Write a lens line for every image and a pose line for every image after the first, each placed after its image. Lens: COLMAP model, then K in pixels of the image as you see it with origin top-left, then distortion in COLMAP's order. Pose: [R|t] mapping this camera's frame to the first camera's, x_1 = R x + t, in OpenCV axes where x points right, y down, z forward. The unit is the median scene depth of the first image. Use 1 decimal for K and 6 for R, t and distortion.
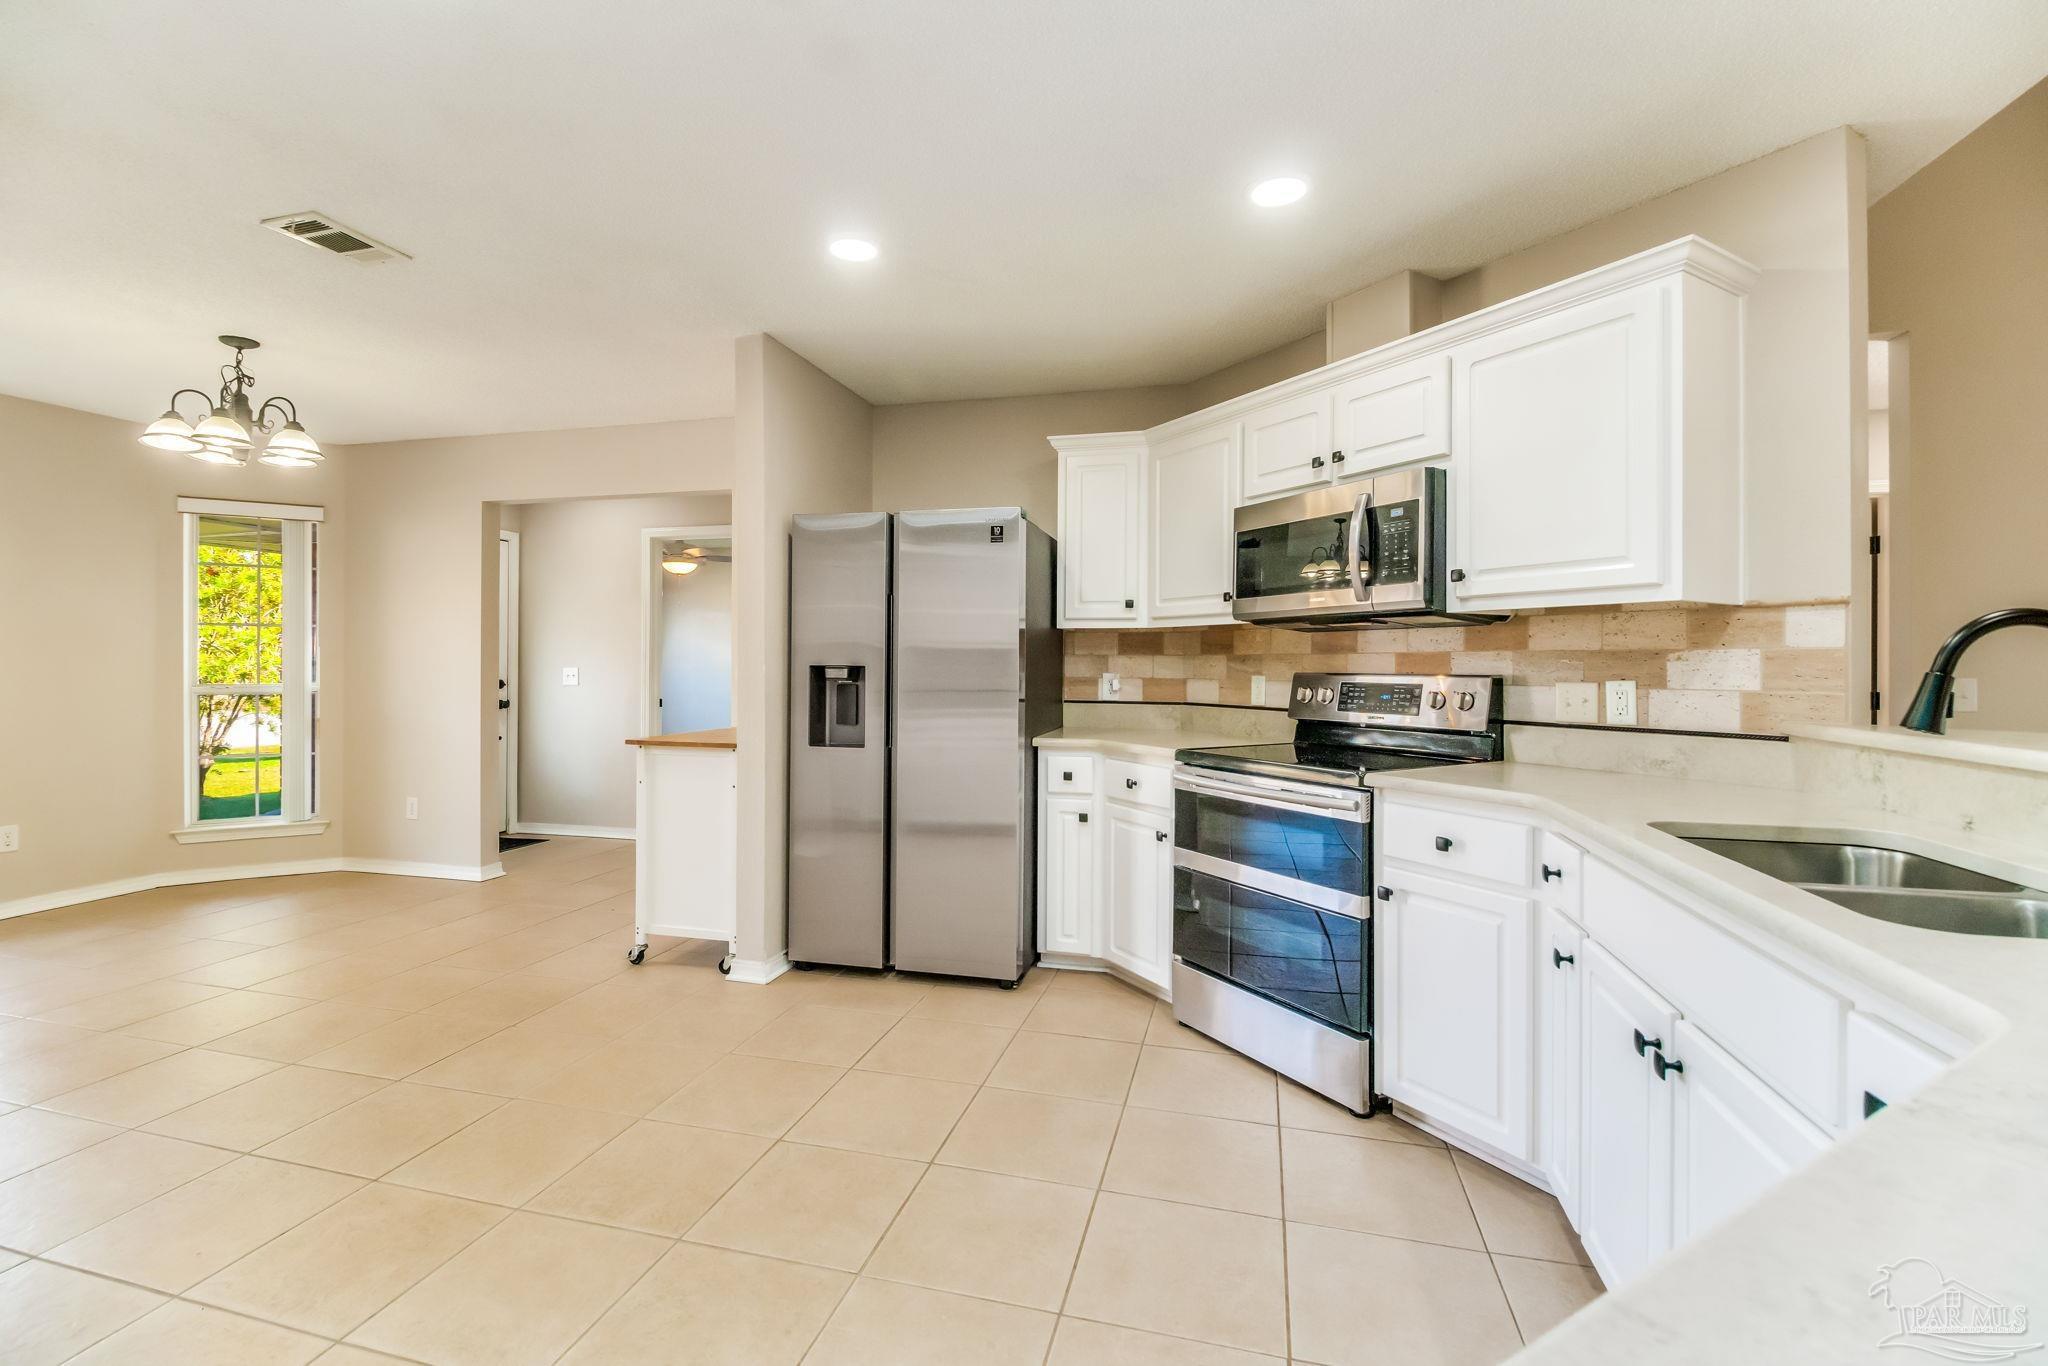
lens RADIAL K [[900.2, 0, 1024.1], [0, 900.2, 668.5], [0, 0, 1]] dist [-0.005039, -0.001485]
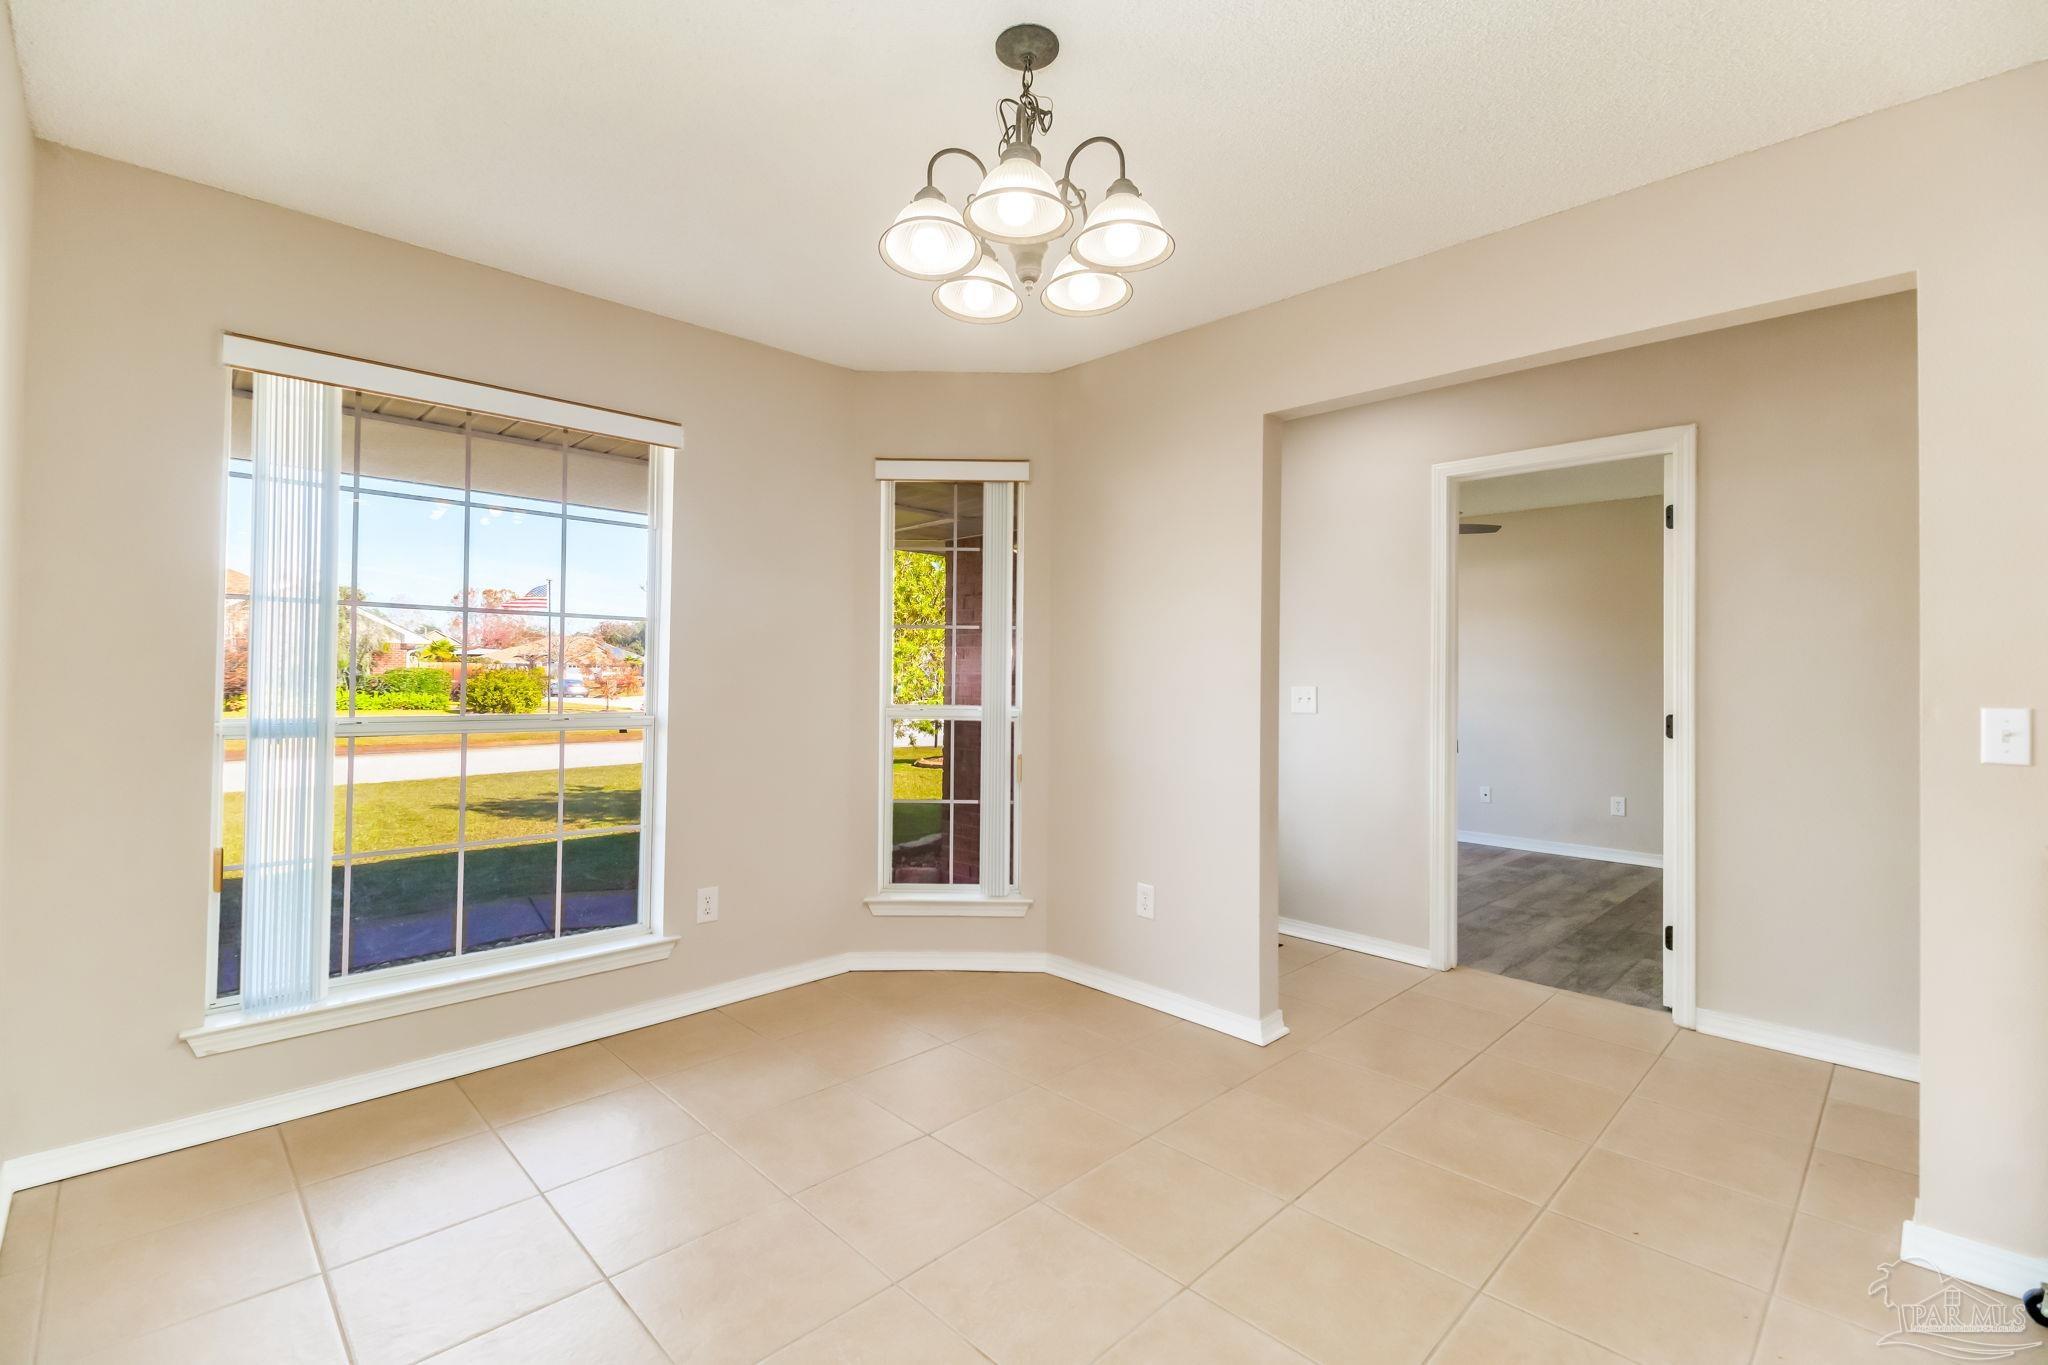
lens RADIAL K [[900.2, 0, 1023.9], [0, 900.2, 669.3], [0, 0, 1]] dist [-0.005039, -0.001485]
pose [[0.859001, 0.000739, -0.511974, -0.466948], [-0.007250, 0.999916, -0.010721, -0.006294], [0.511923, 0.012921, 0.858934, 0.429261]]
